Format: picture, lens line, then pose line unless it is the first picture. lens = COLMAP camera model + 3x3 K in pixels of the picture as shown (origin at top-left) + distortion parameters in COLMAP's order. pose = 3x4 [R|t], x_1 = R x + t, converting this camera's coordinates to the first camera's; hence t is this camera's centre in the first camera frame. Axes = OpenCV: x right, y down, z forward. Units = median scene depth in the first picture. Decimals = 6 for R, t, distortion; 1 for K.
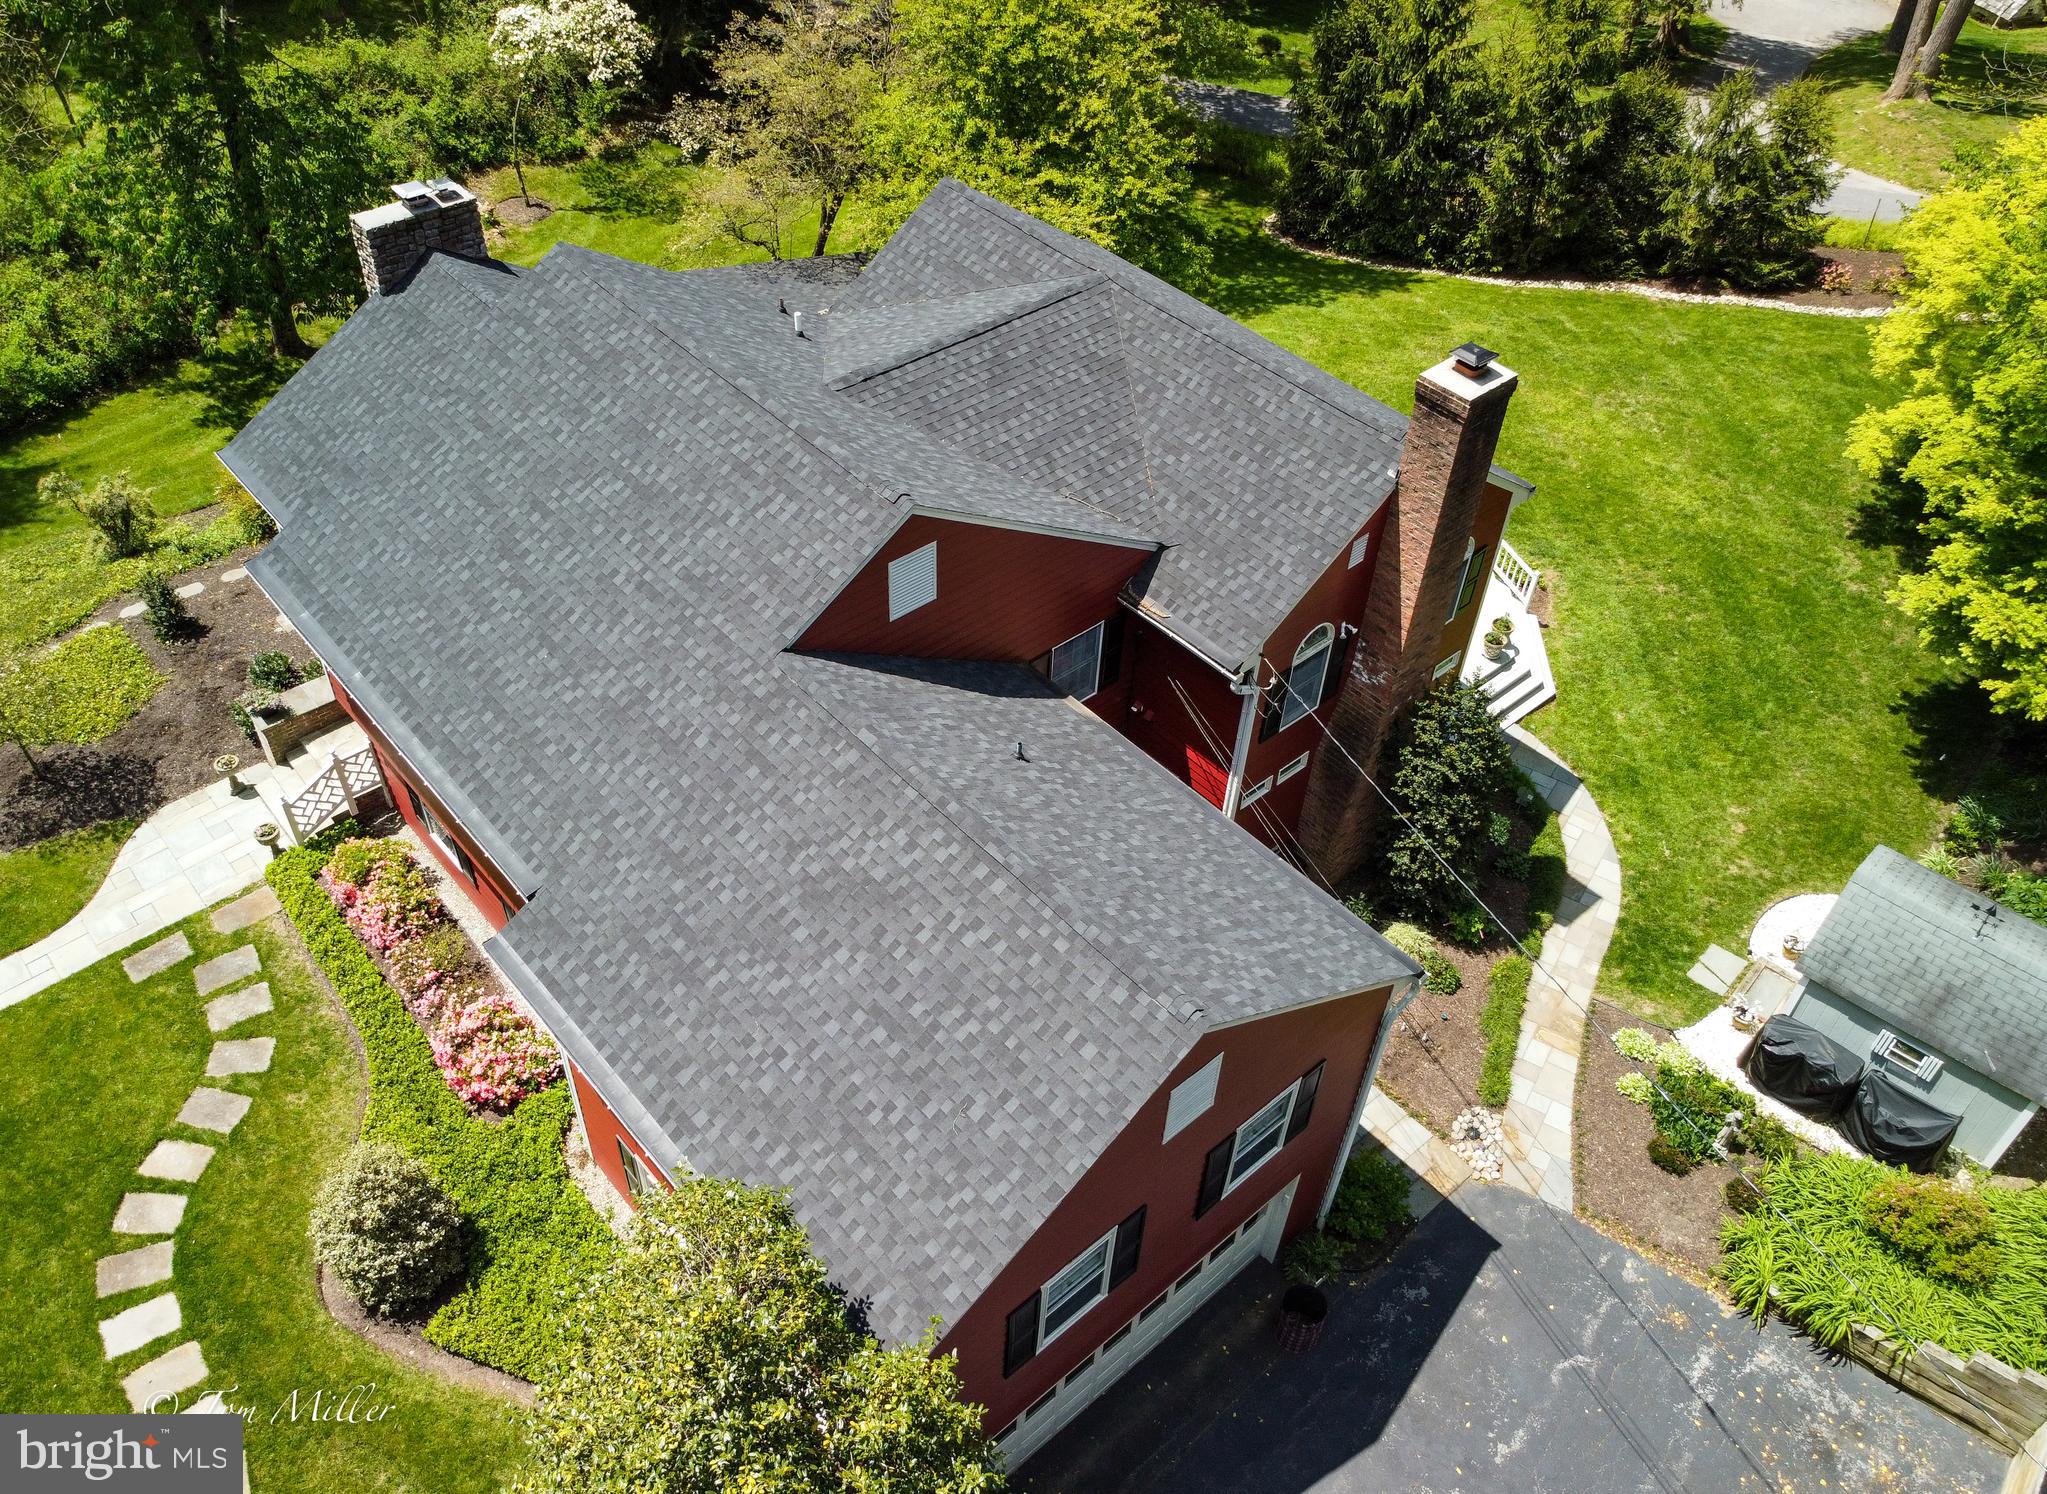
lens RADIAL K [[1650.3, 0, 1023.5], [0, 1650.3, 747.0], [0, 0, 1]] dist [0.007823, 0.003957]
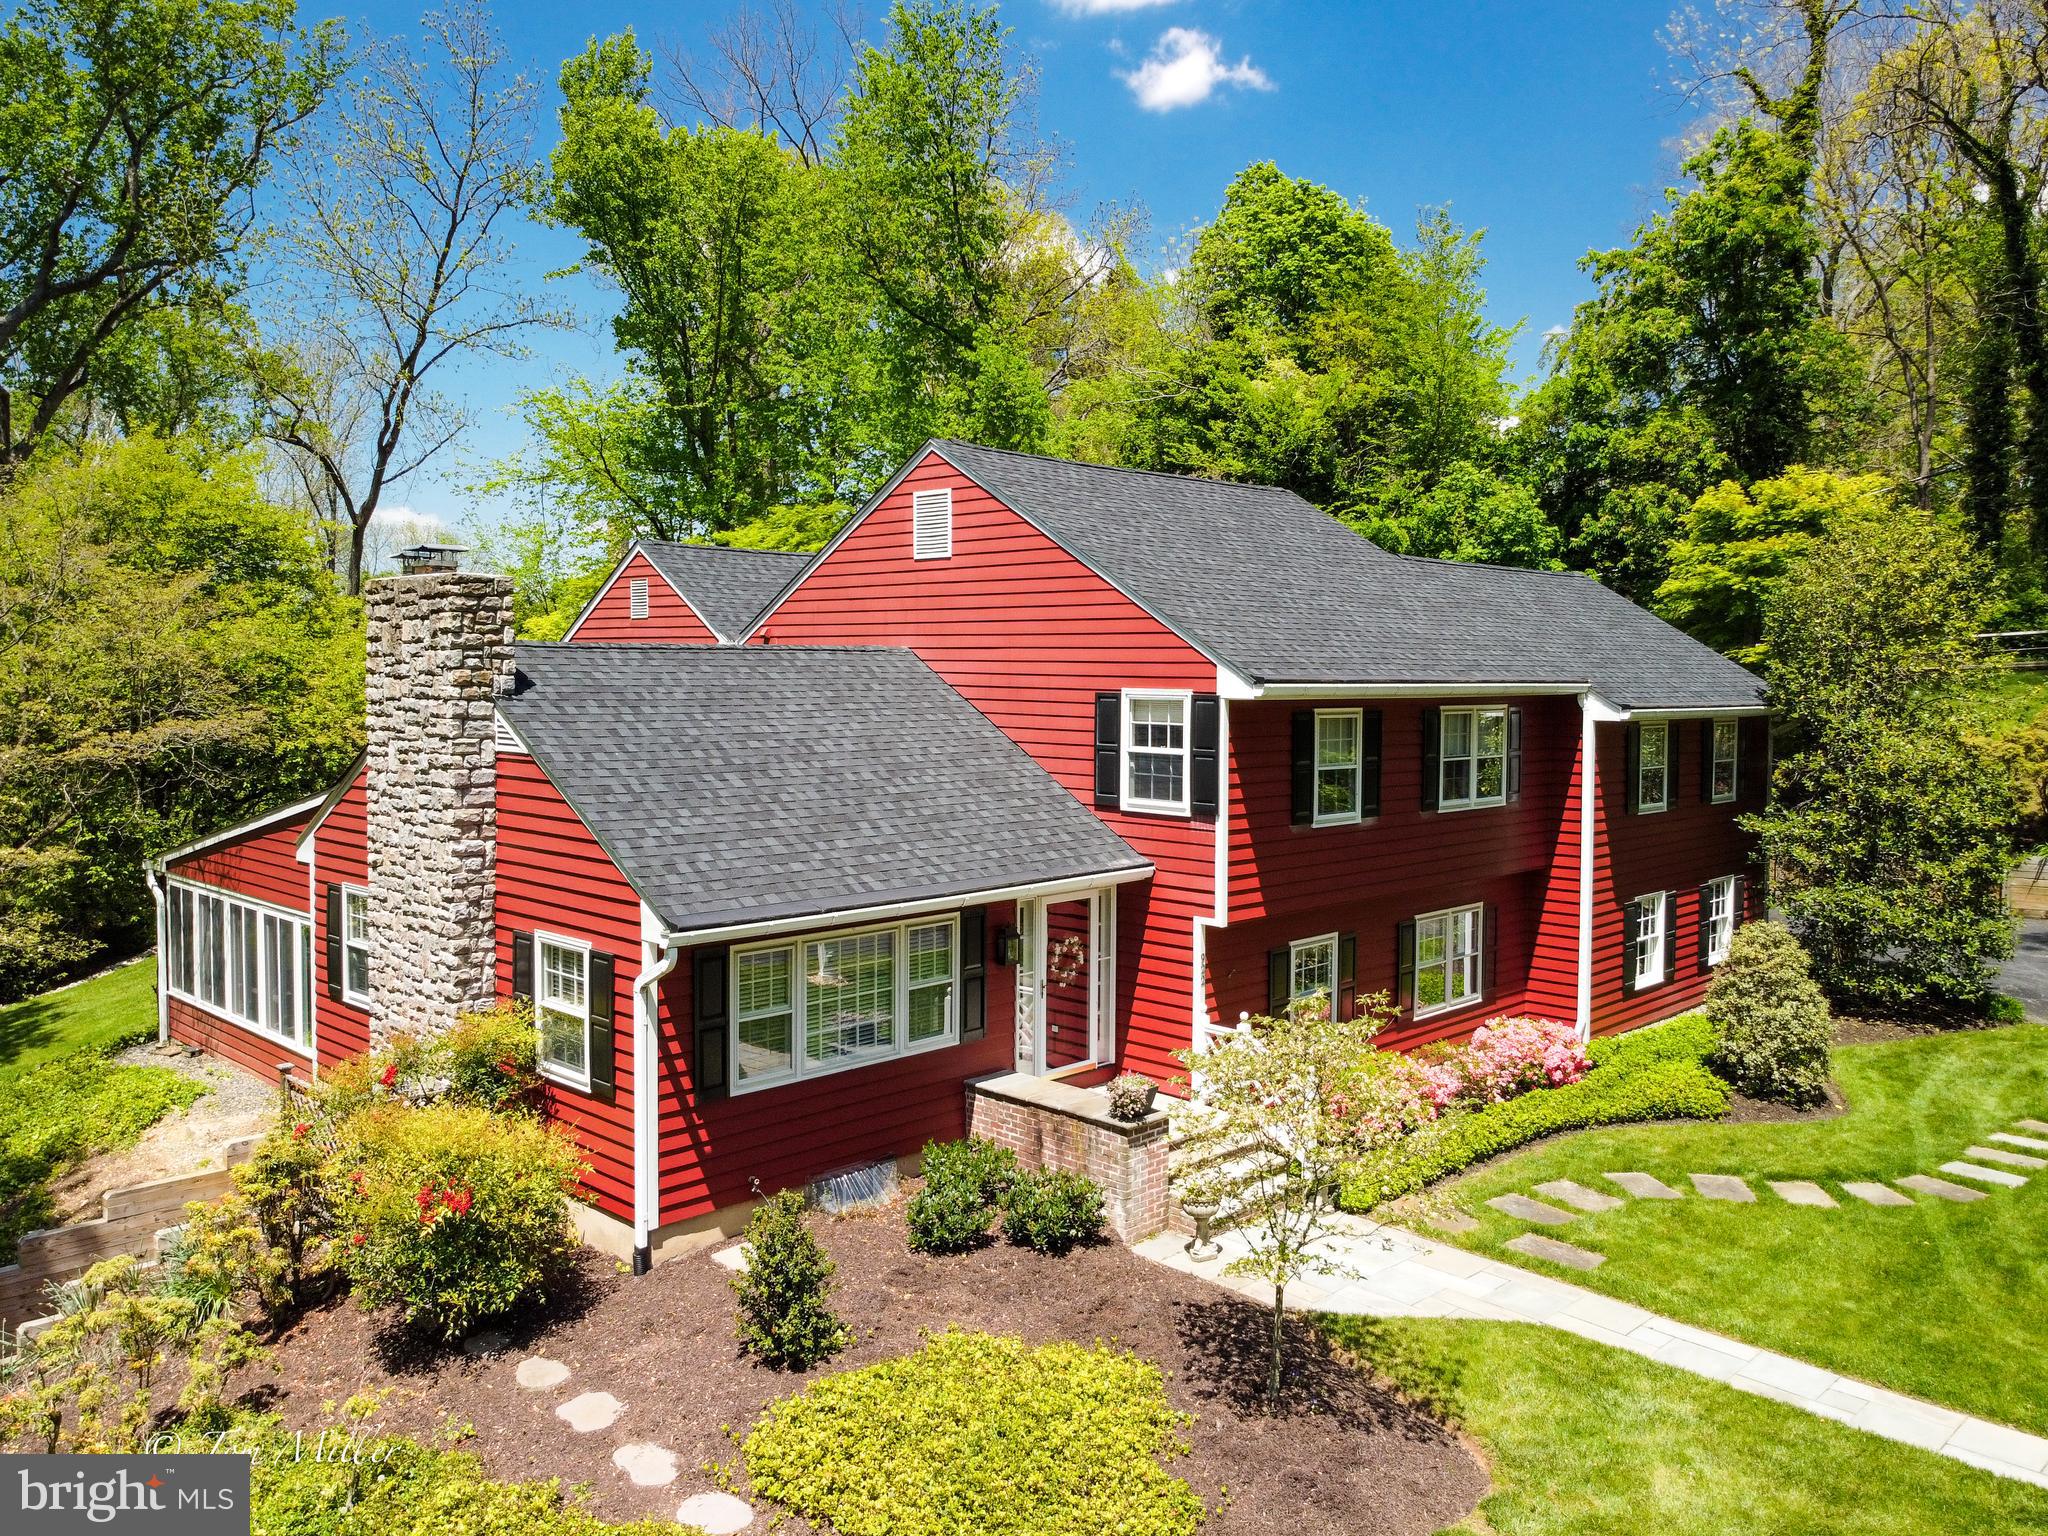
lens RADIAL K [[1576.0, 0, 1028.5], [0, 1576.0, 731.2], [0, 0, 1]] dist [0.000458, -0.002043]
pose [[-0.065860, -0.086778, 0.994048, -1.175128], [0.681491, 0.723764, 0.108335, -0.246375], [-0.728857, 0.684570, 0.011472, 1.055973]]
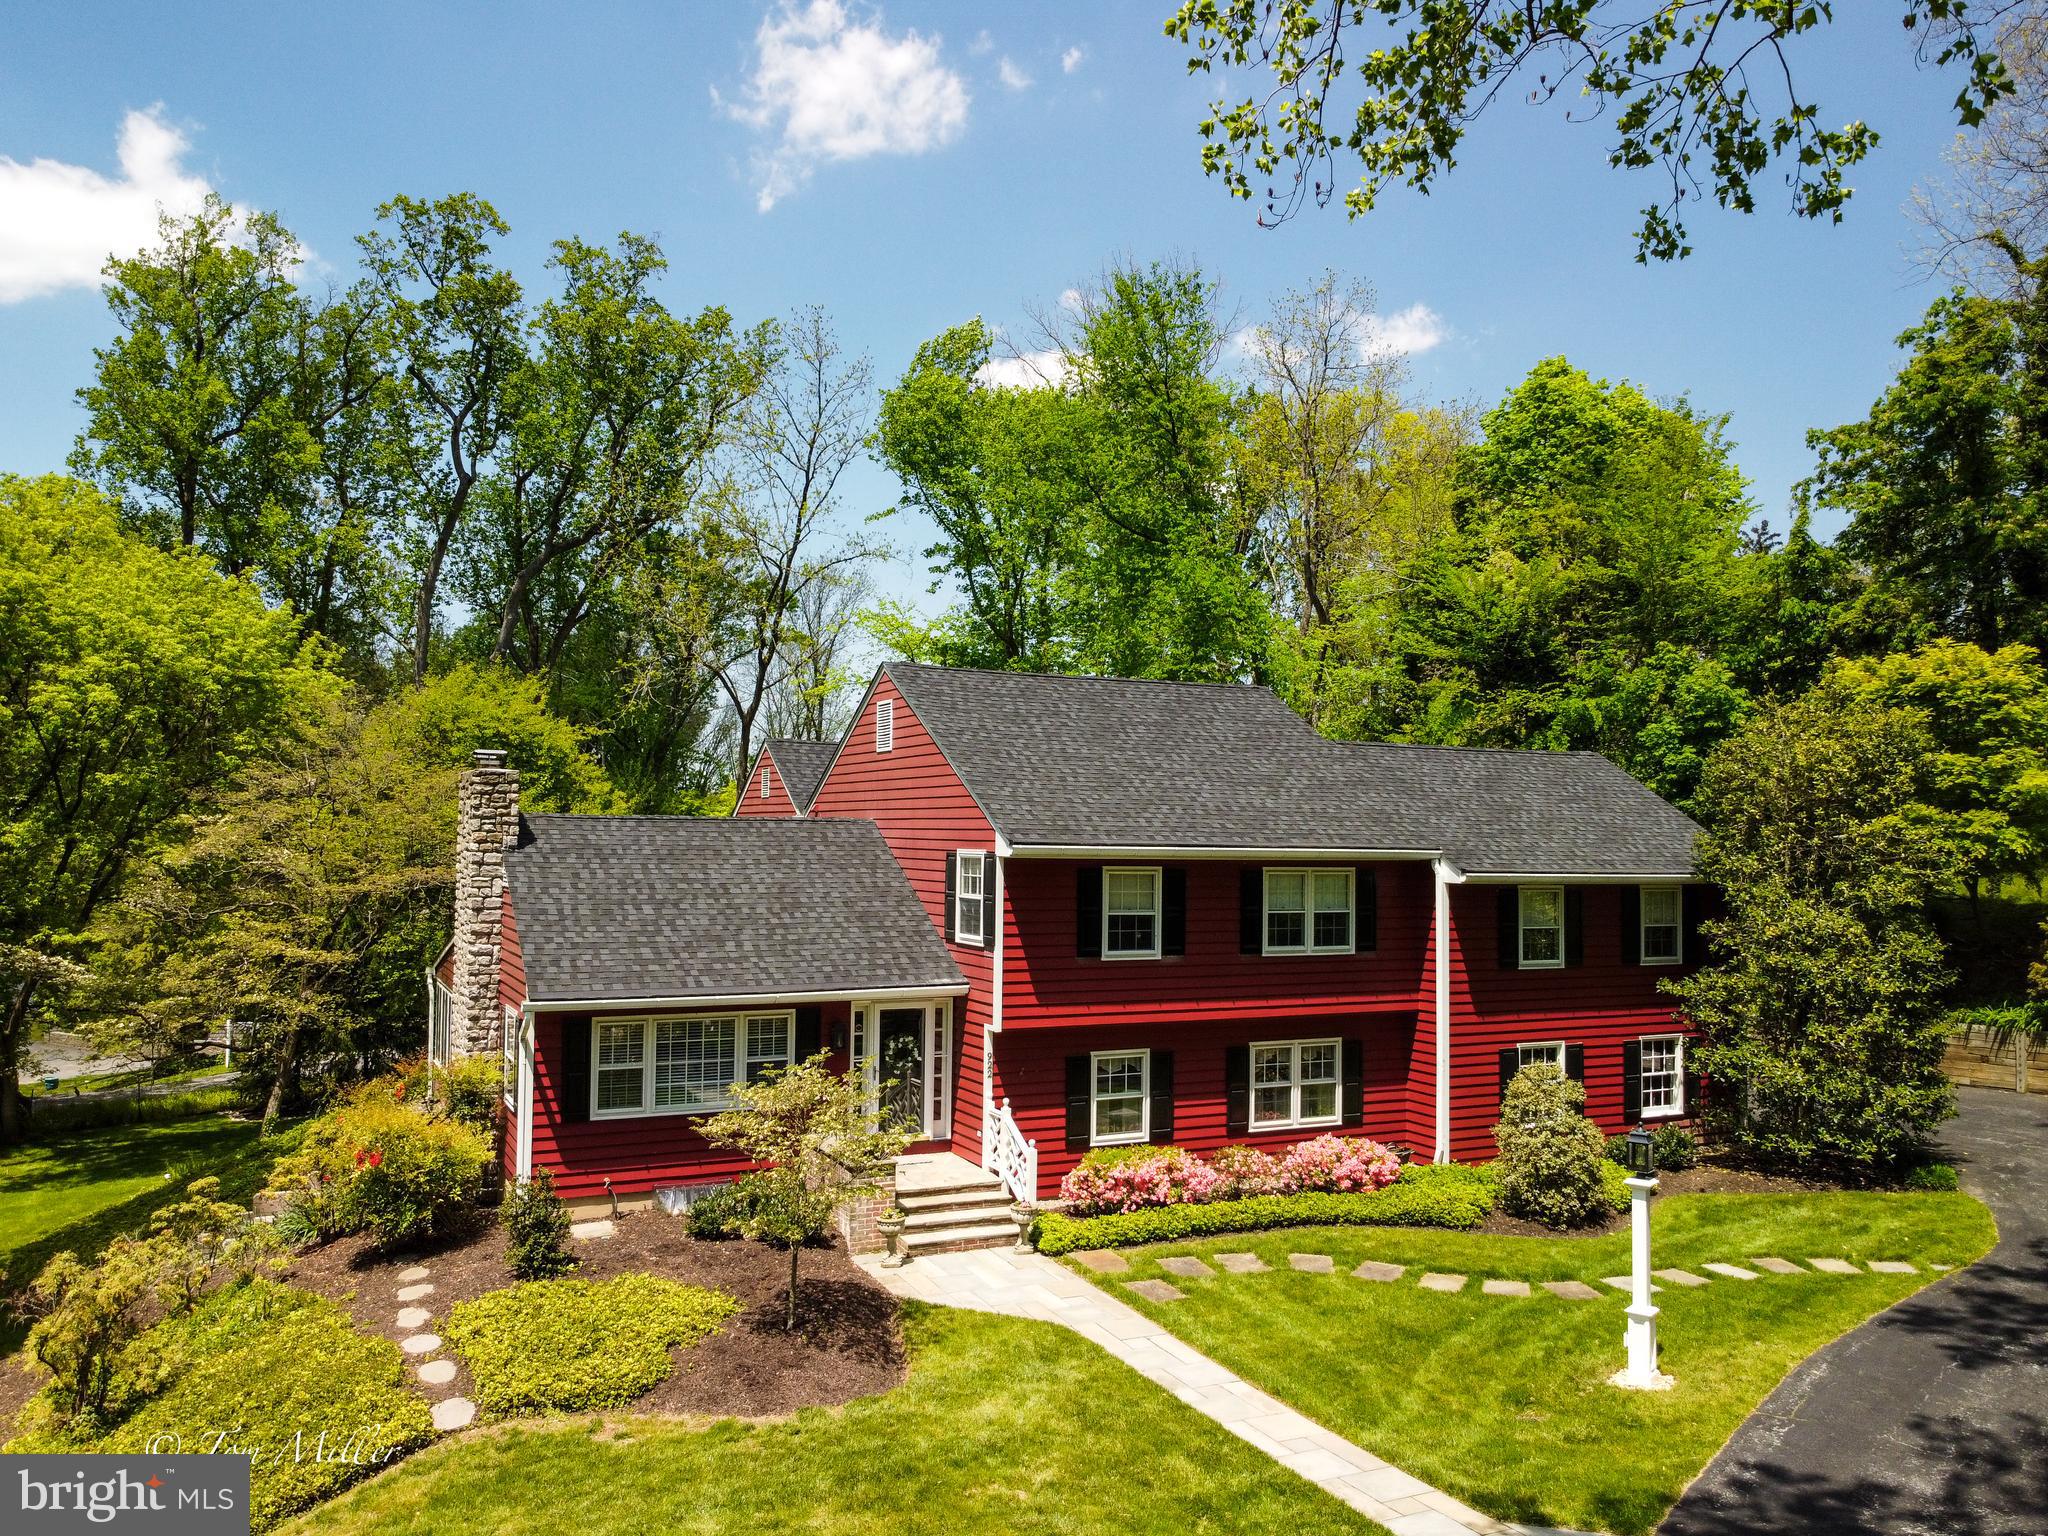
lens RADIAL K [[1558.1, 0, 1024.0], [0, 1558.1, 768.0], [0, 0, 1]] dist [-0.003605, 0.004962]
pose [[0.270720, 0.000059, 0.962658, -1.372753], [0.664451, 0.723583, -0.186902, 0.039791], [-0.696574, 0.690238, 0.195849, 0.745126]]
